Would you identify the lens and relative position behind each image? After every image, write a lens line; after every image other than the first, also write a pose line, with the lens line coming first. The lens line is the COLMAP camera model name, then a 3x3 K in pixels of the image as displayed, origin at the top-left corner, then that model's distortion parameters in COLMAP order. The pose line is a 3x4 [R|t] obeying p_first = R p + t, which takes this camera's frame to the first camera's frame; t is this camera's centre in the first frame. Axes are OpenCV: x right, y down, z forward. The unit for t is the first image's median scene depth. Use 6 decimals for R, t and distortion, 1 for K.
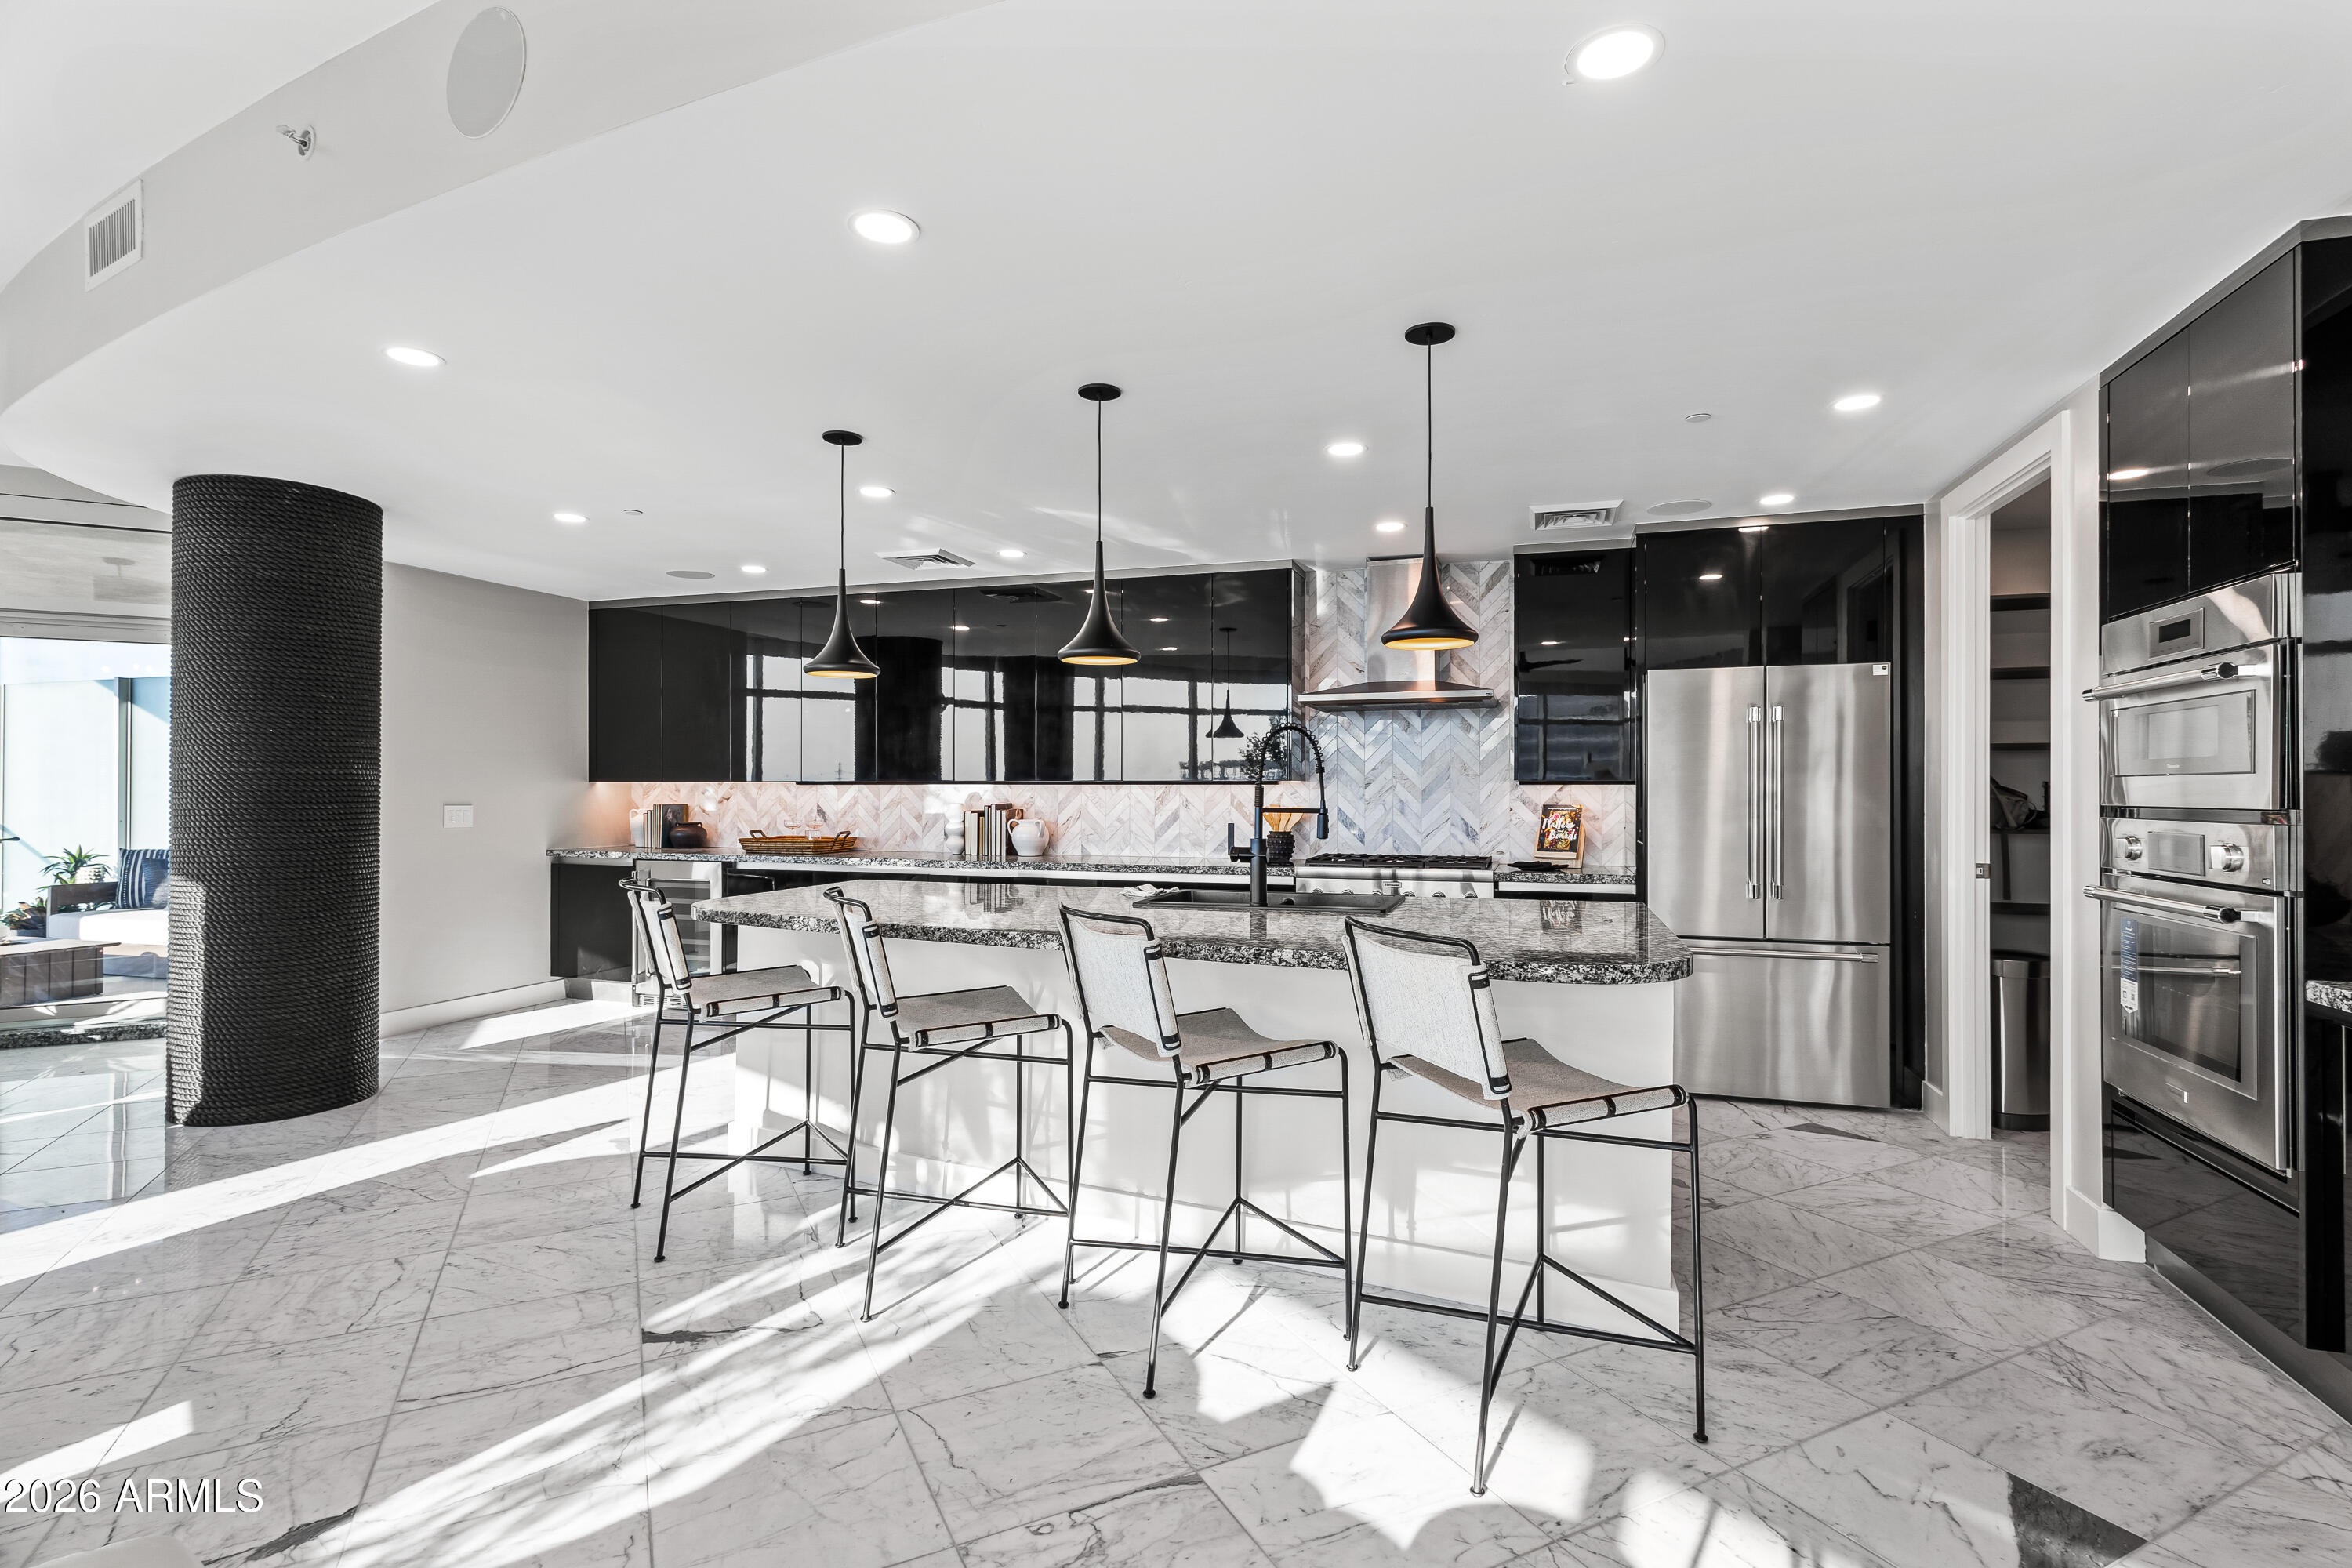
lens RADIAL K [[1126.9, 0, 1188.6], [0, 1126.9, 783.6], [0, 0, 1]] dist [0.003410, 0.000729]
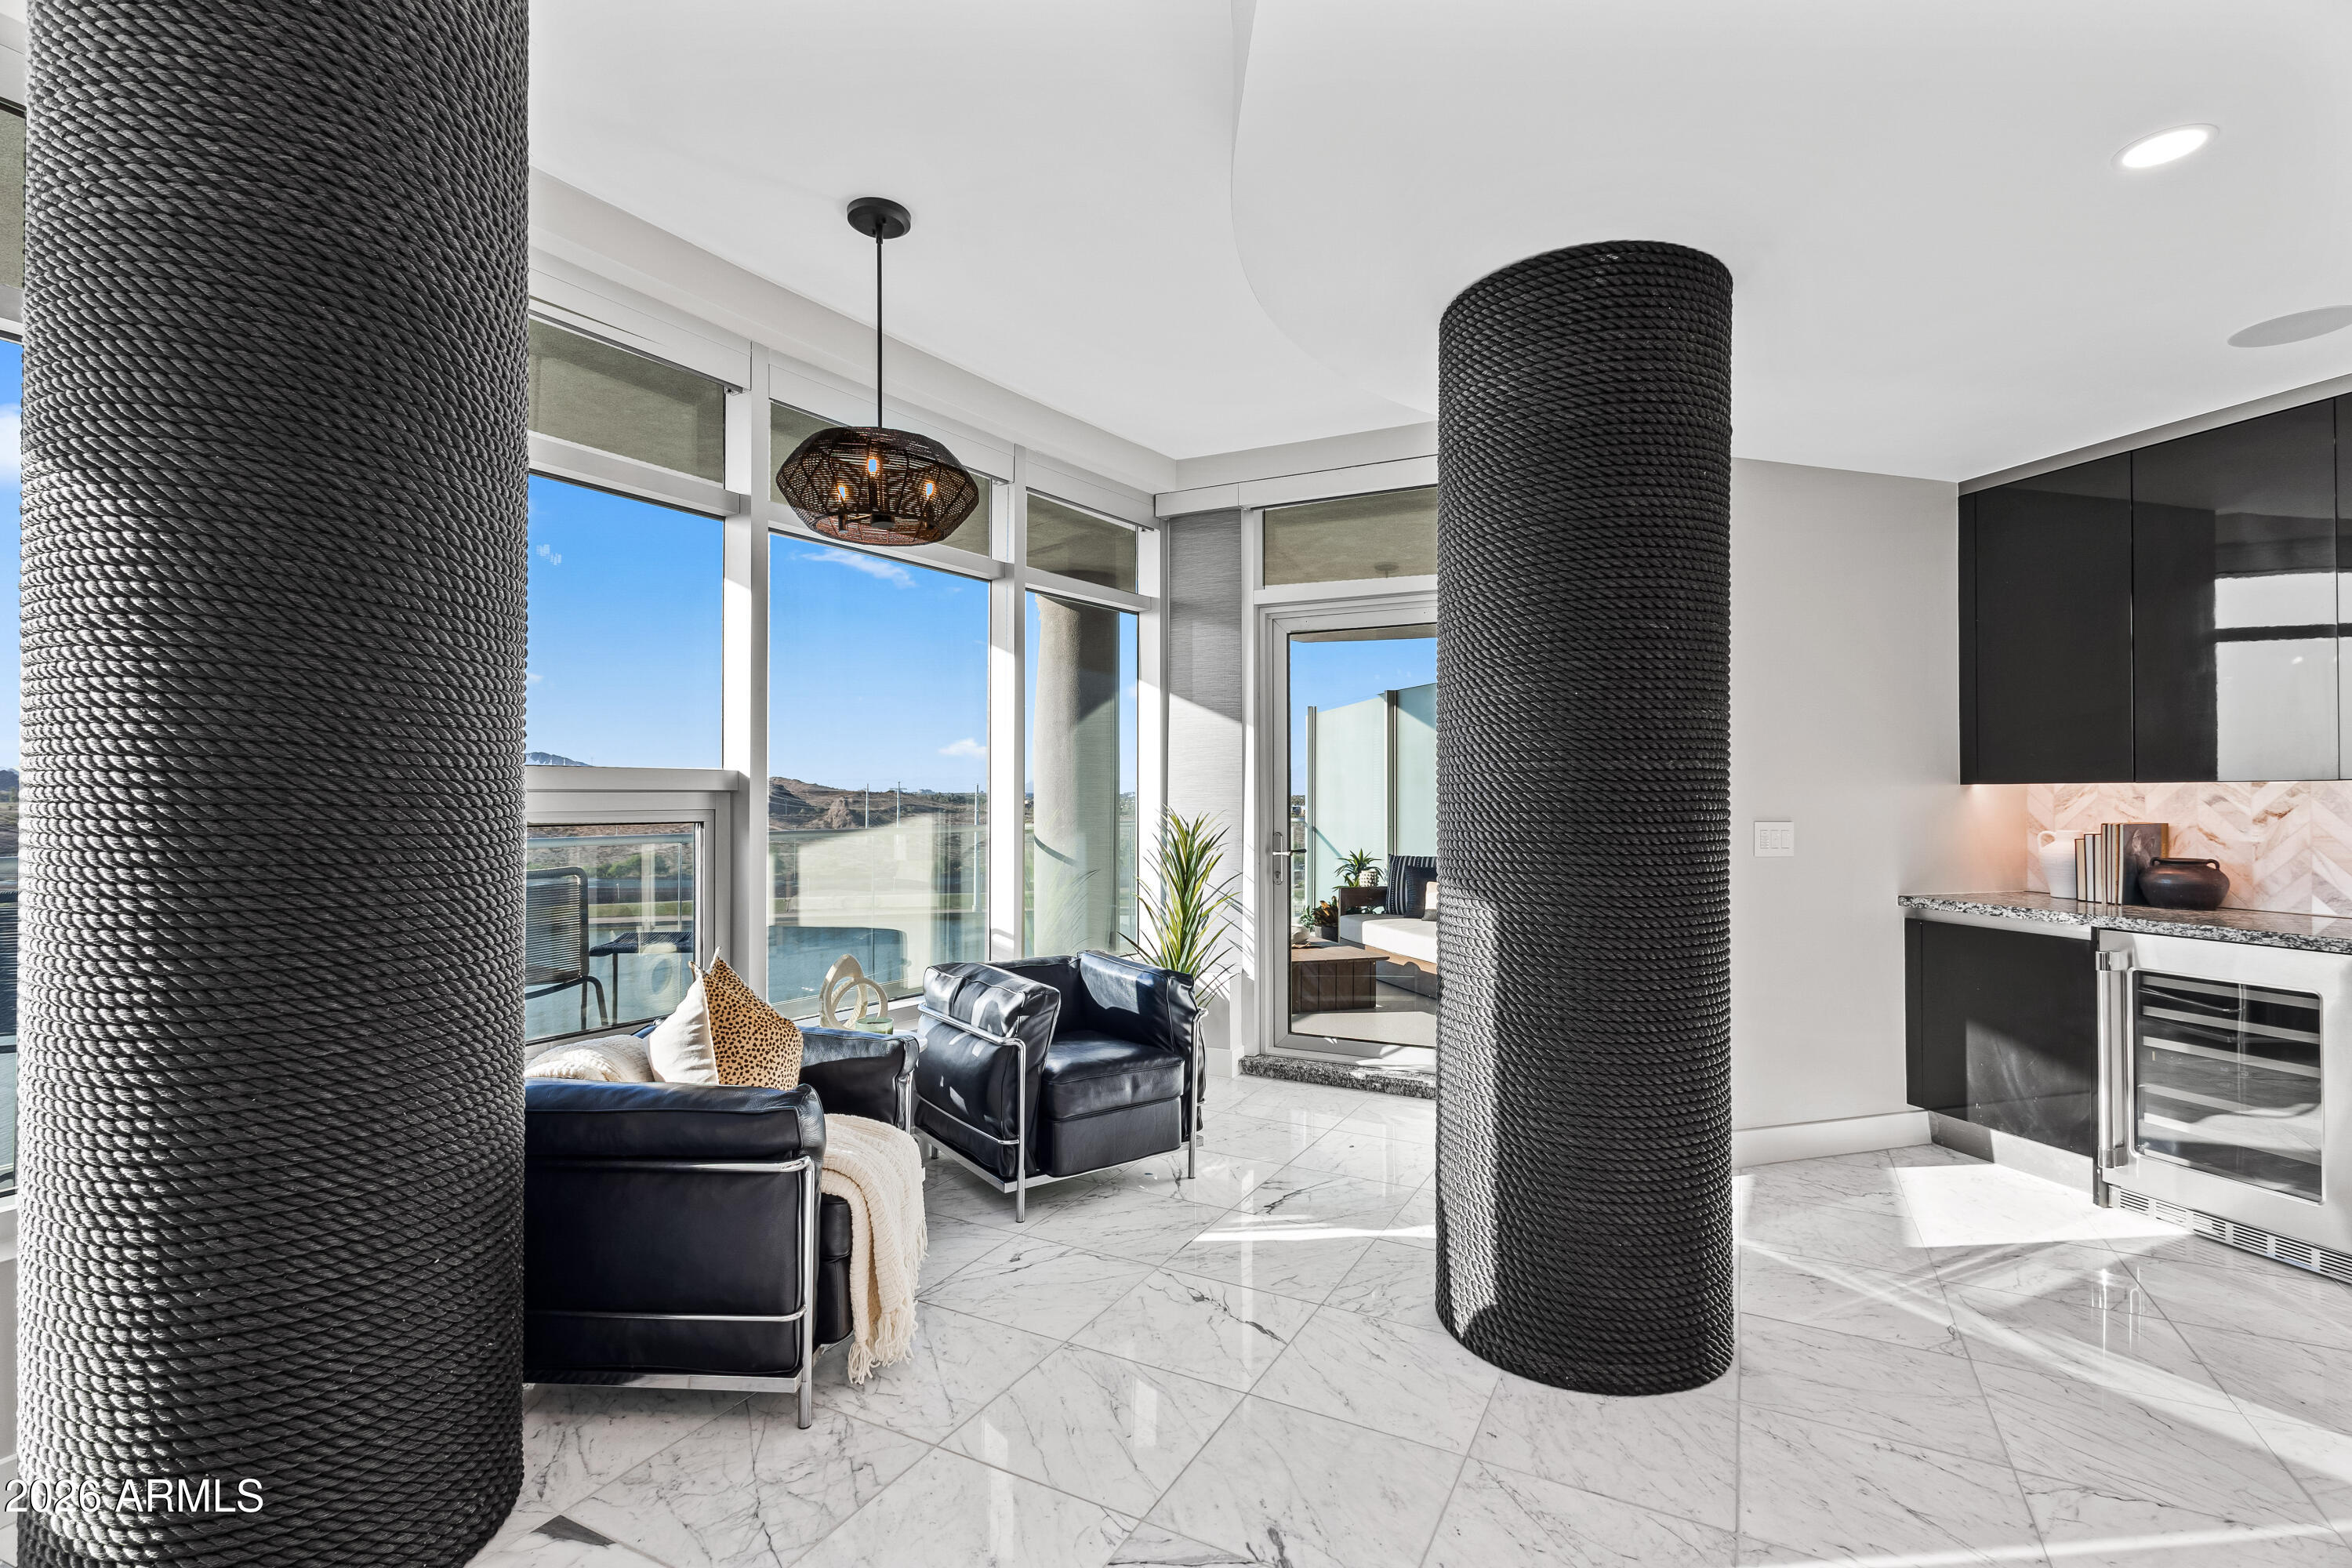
lens RADIAL K [[1126.9, 0, 1188.6], [0, 1126.9, 783.6], [0, 0, 1]] dist [0.003410, 0.000729]
pose [[0.593399, -0.007735, -0.804872, -0.306020], [0.002372, 0.999966, -0.007861, 0.002326], [0.804905, 0.002755, 0.593397, 0.329140]]
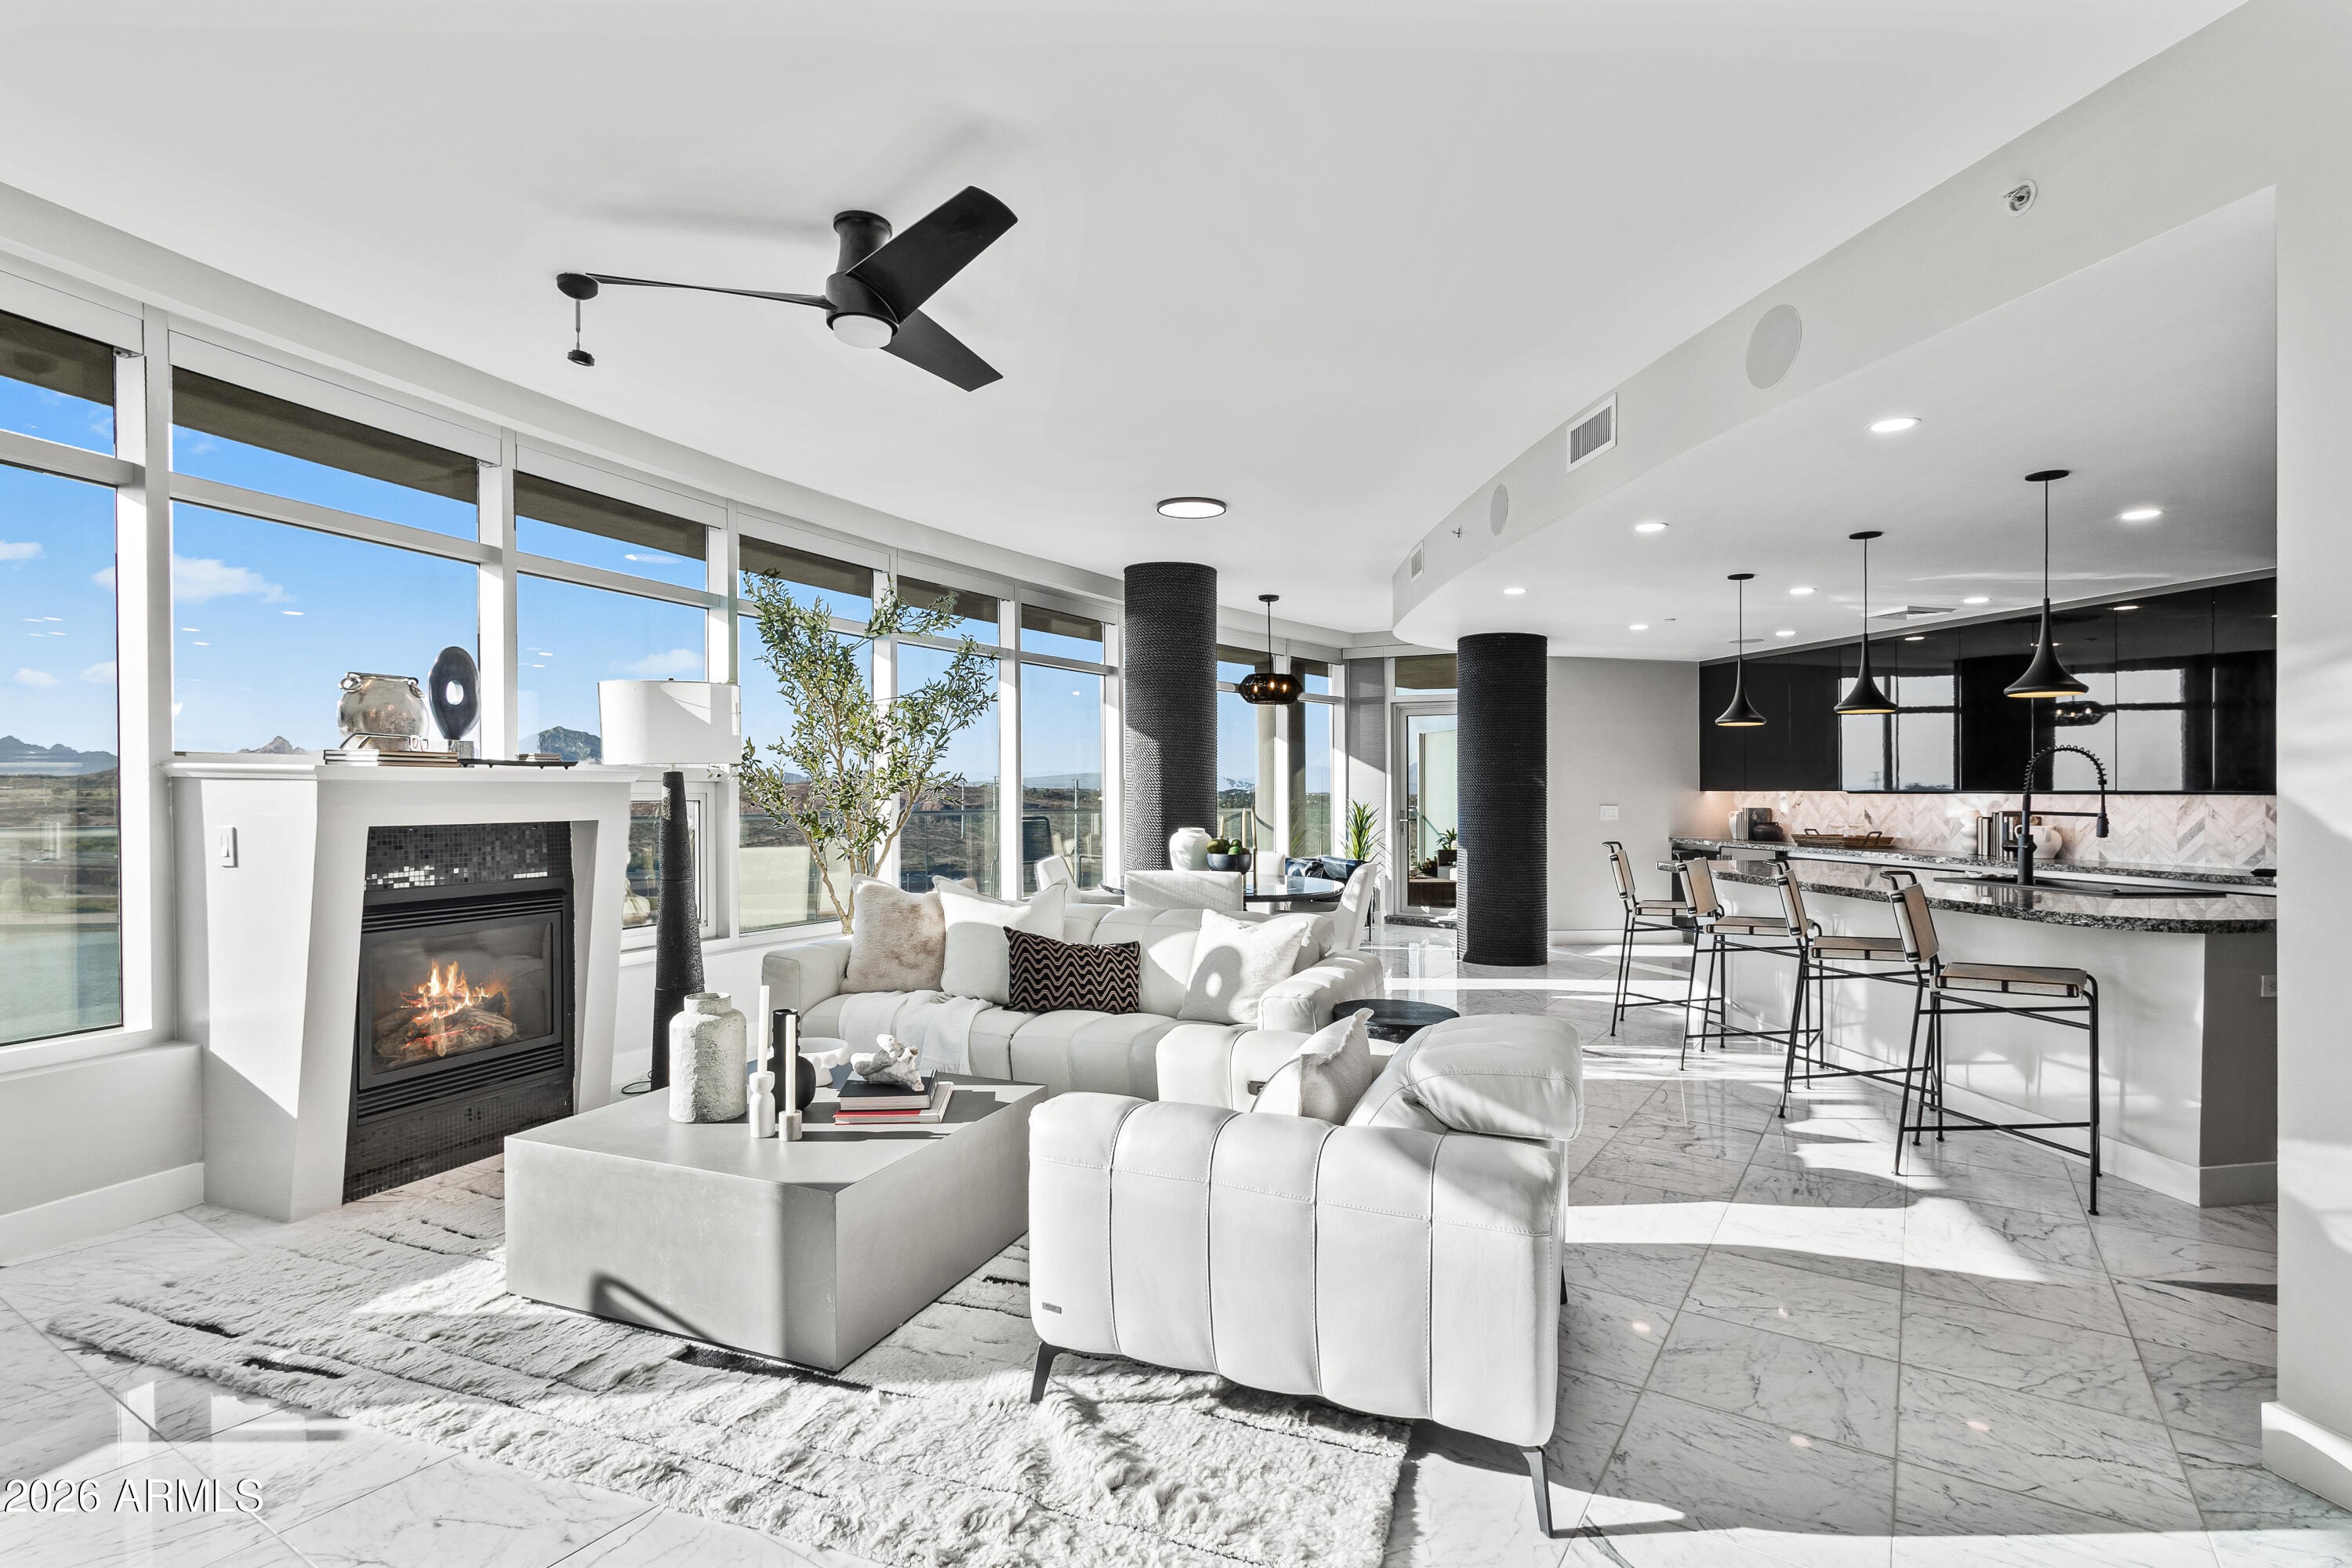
lens RADIAL K [[1126.9, 0, 1188.6], [0, 1126.9, 783.6], [0, 0, 1]] dist [0.003410, 0.000729]
pose [[0.507888, -0.003263, -0.861417, 0.360265], [-0.003468, 0.999977, -0.005833, -0.000114], [0.861416, 0.005951, 0.507865, -0.262286]]
